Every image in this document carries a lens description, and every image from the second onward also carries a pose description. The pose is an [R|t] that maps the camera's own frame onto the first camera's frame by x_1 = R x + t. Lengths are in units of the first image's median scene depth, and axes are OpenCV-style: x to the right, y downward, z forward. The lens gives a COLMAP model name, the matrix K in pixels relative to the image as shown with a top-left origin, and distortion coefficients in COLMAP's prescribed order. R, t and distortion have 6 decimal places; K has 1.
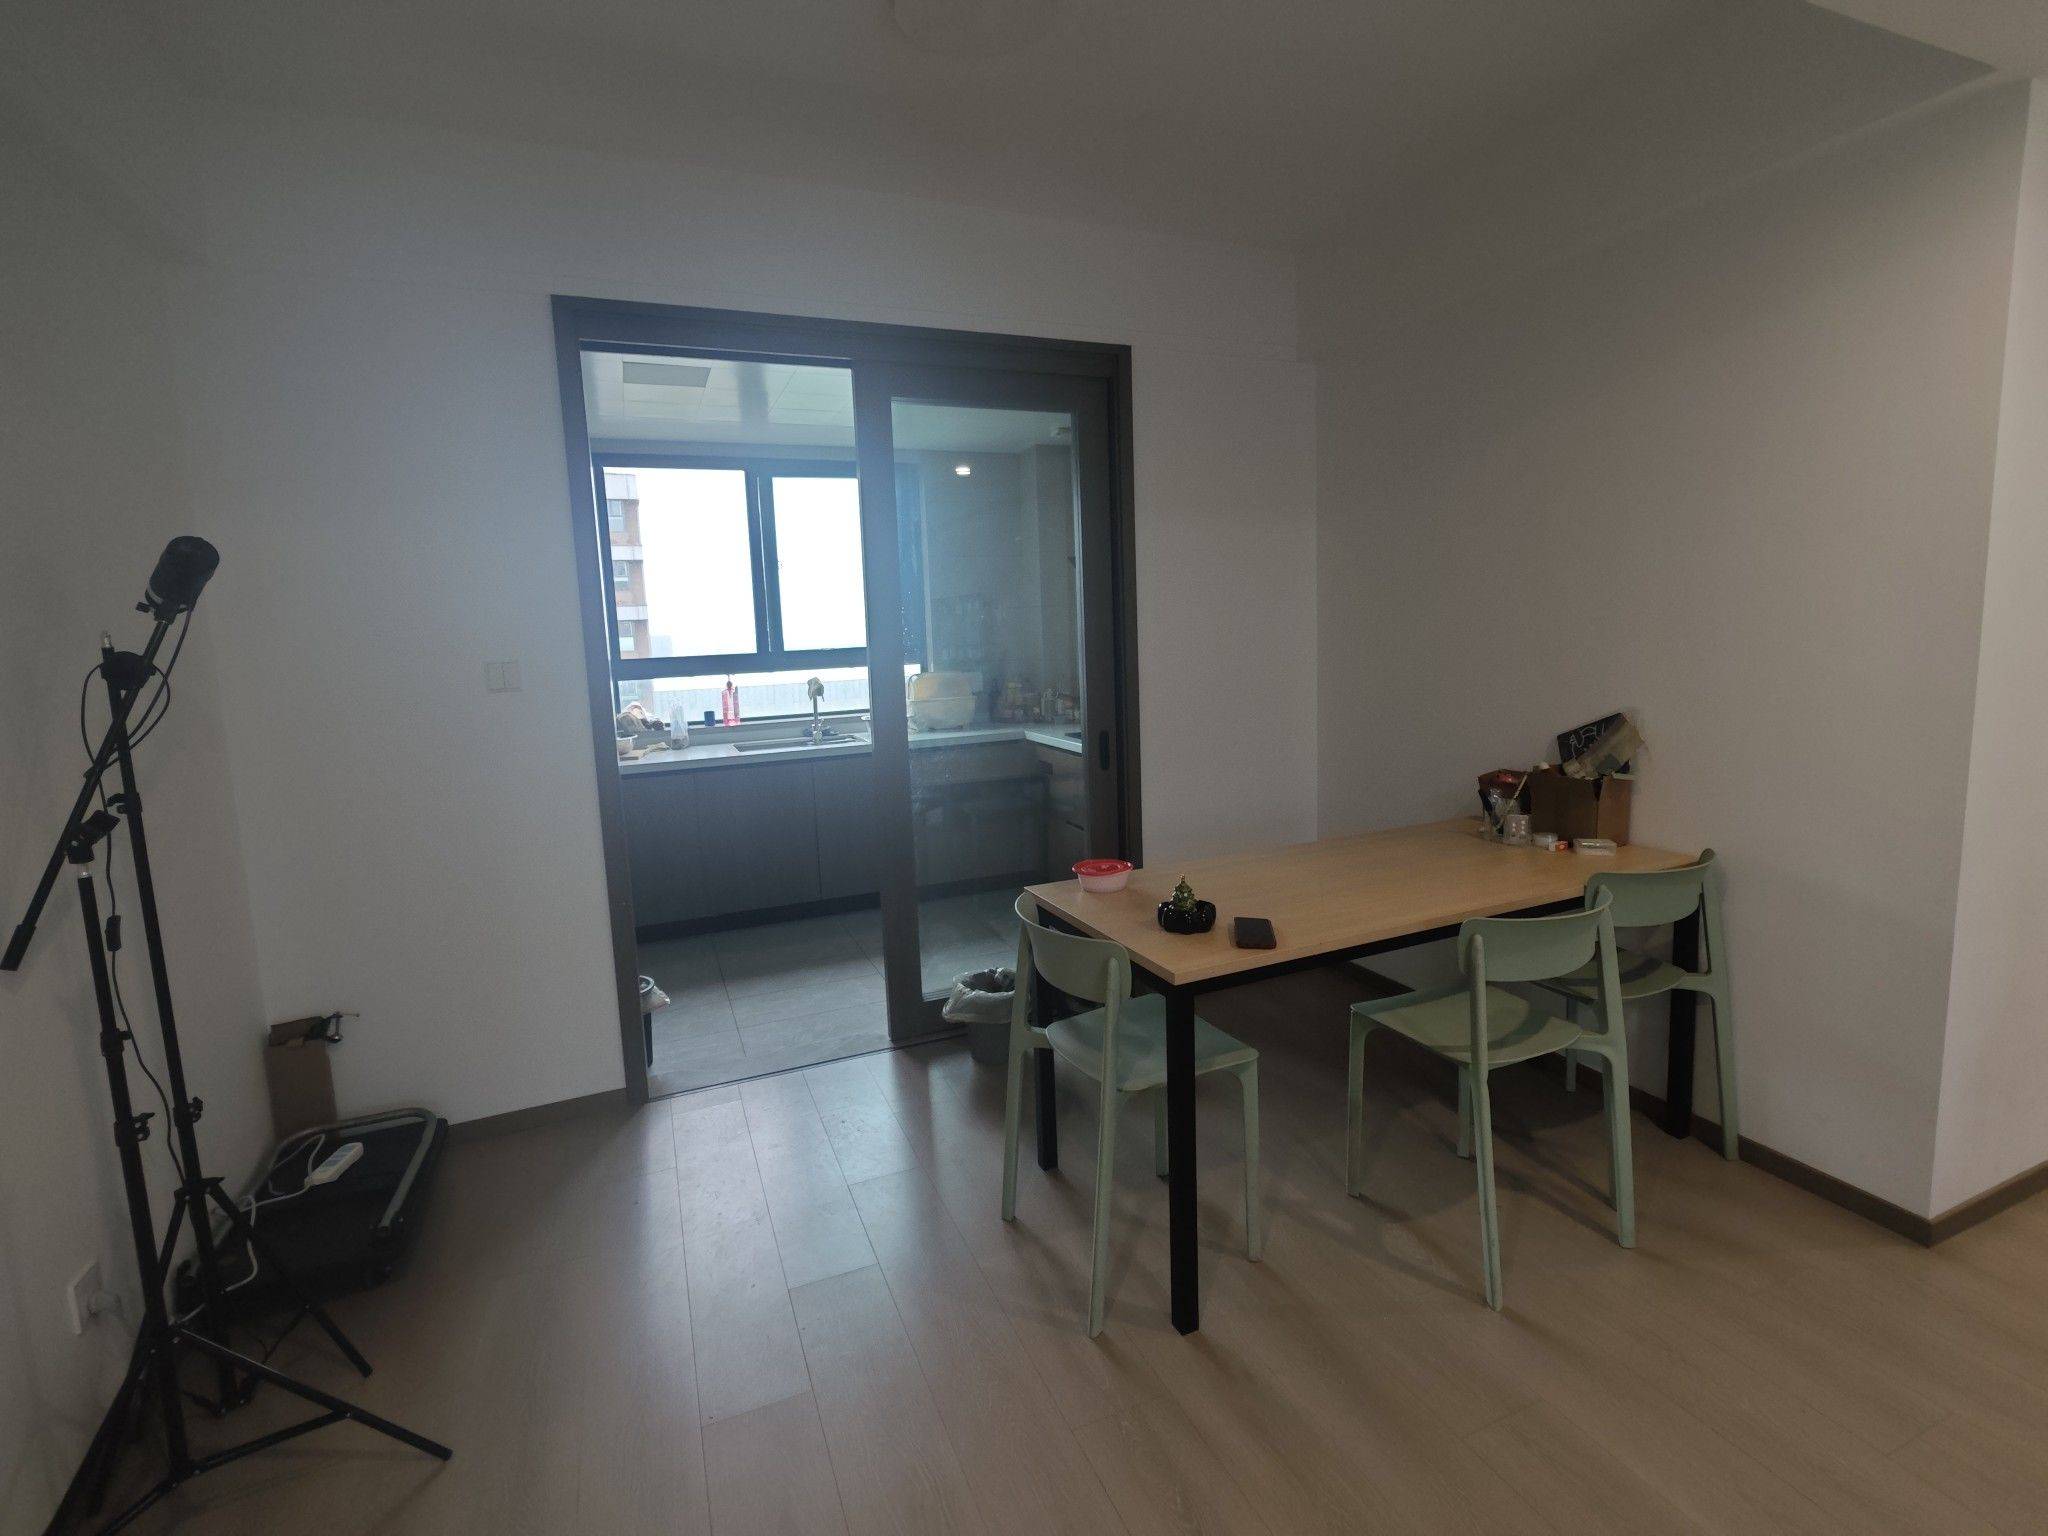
lens RADIAL K [[1040.6, 0, 1024.0], [0, 1040.6, 768.0], [0, 0, 1]] dist [-0.003343, -0.000102]
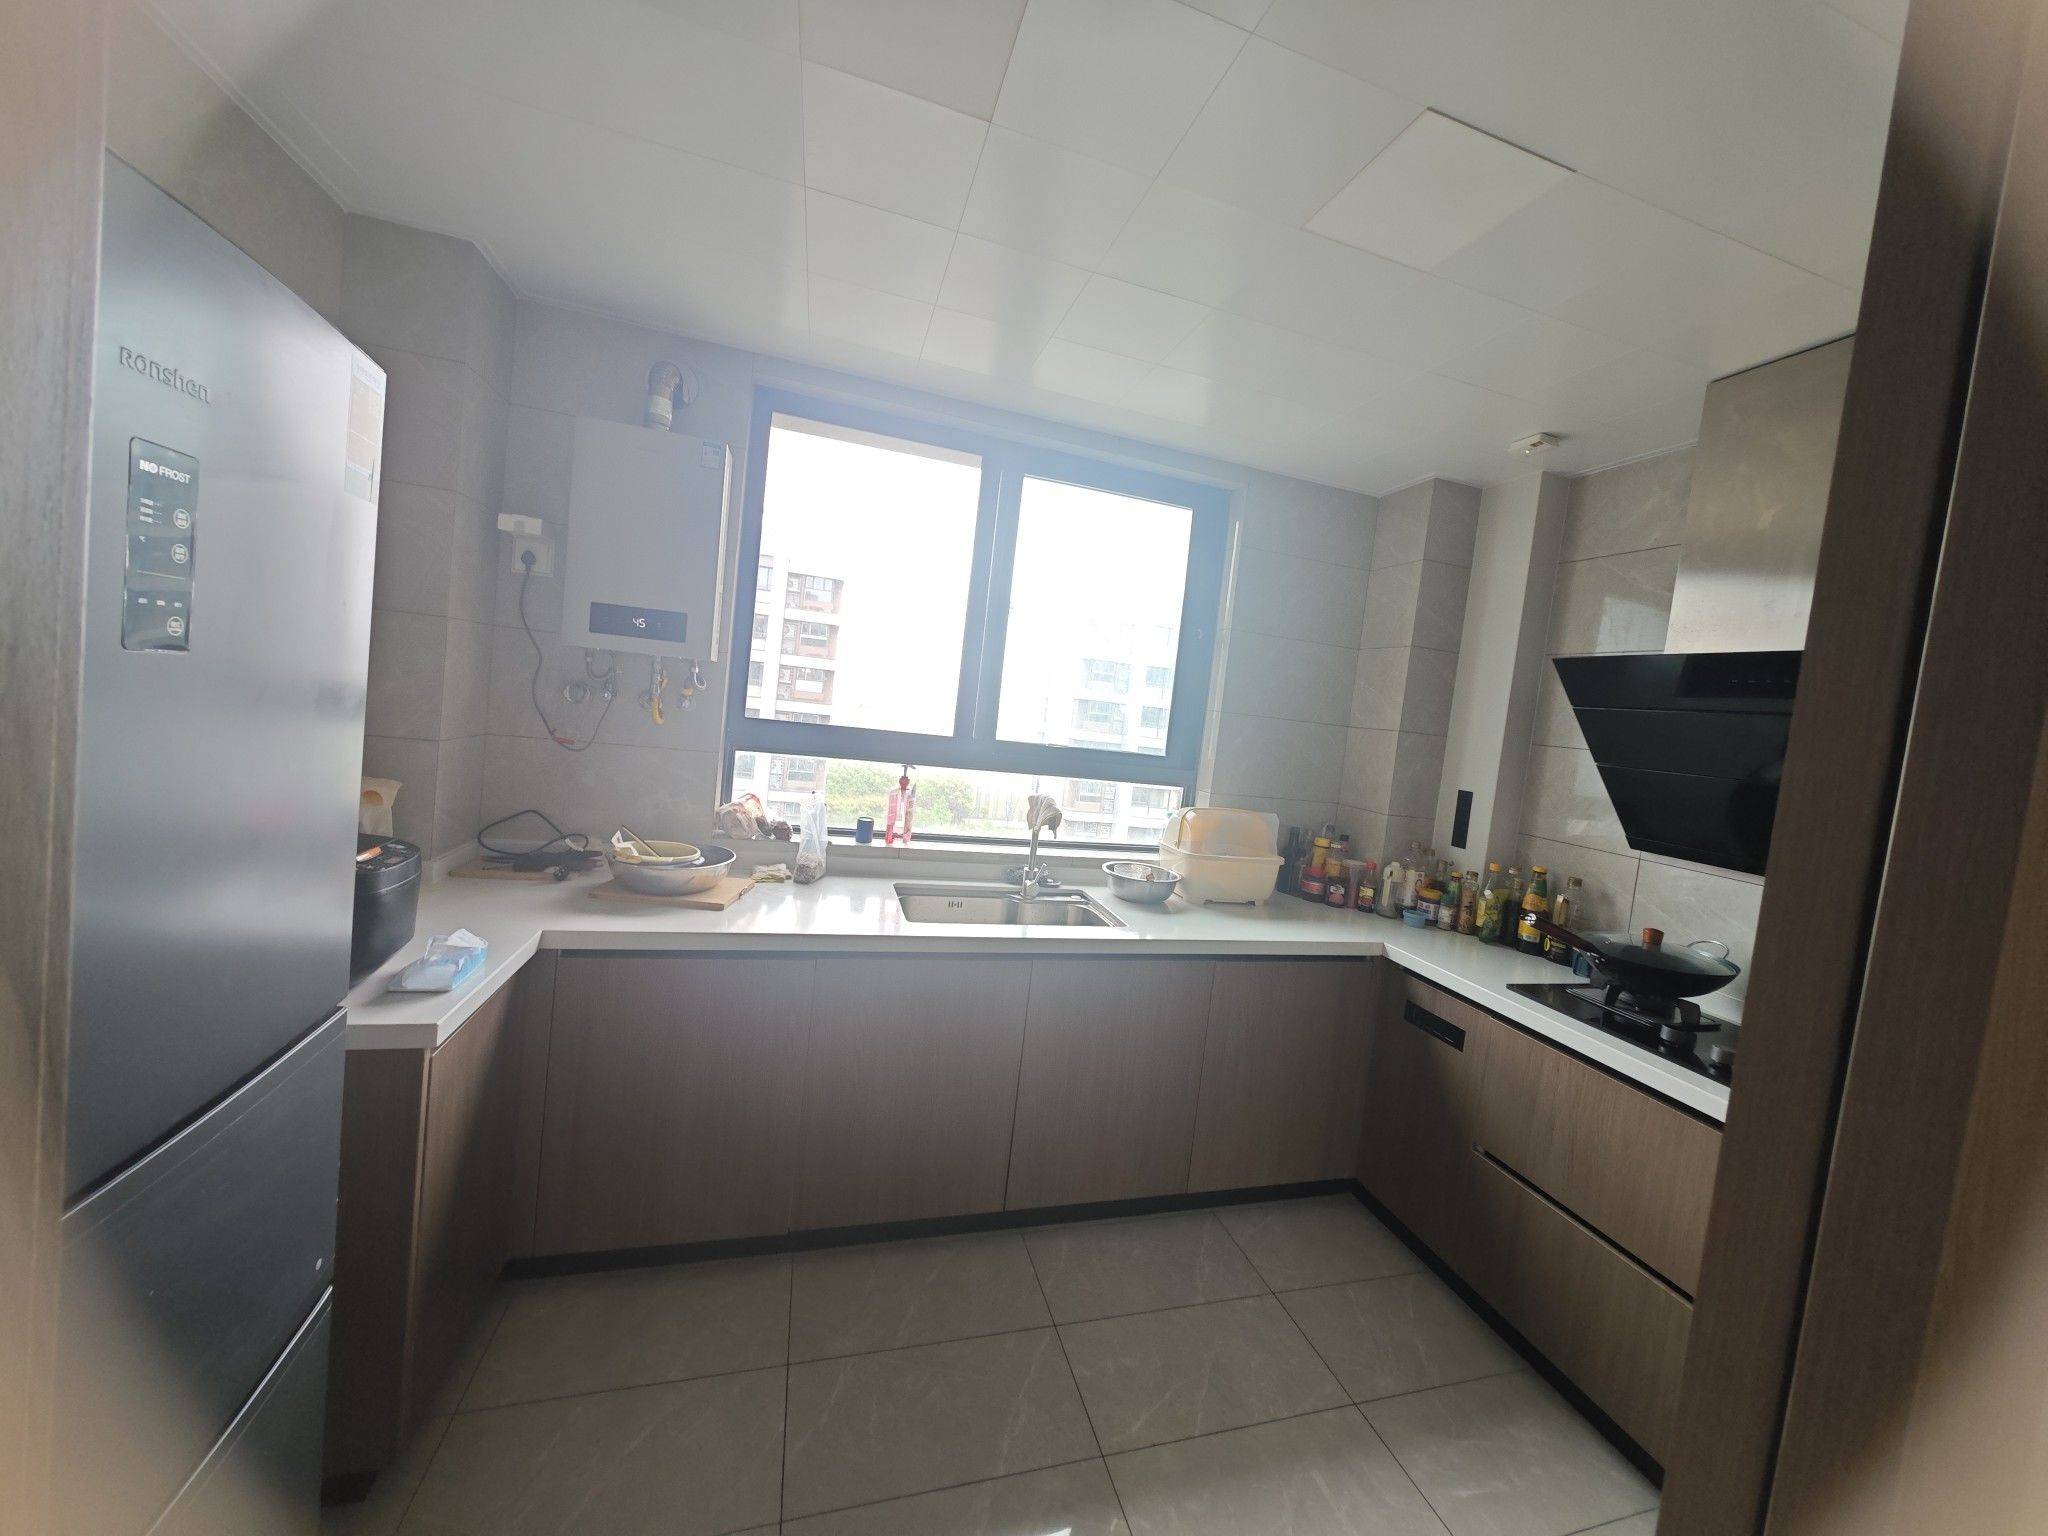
lens RADIAL K [[808.4, 0, 1024.0], [0, 808.4, 768.0], [0, 0, 1]] dist [-0.001901, -0.000021]
pose [[0.982374, 0.156668, -0.101959, -0.163382], [-0.163369, 0.984676, -0.061029, -0.069785], [0.090835, 0.076610, 0.992915, 0.519749]]
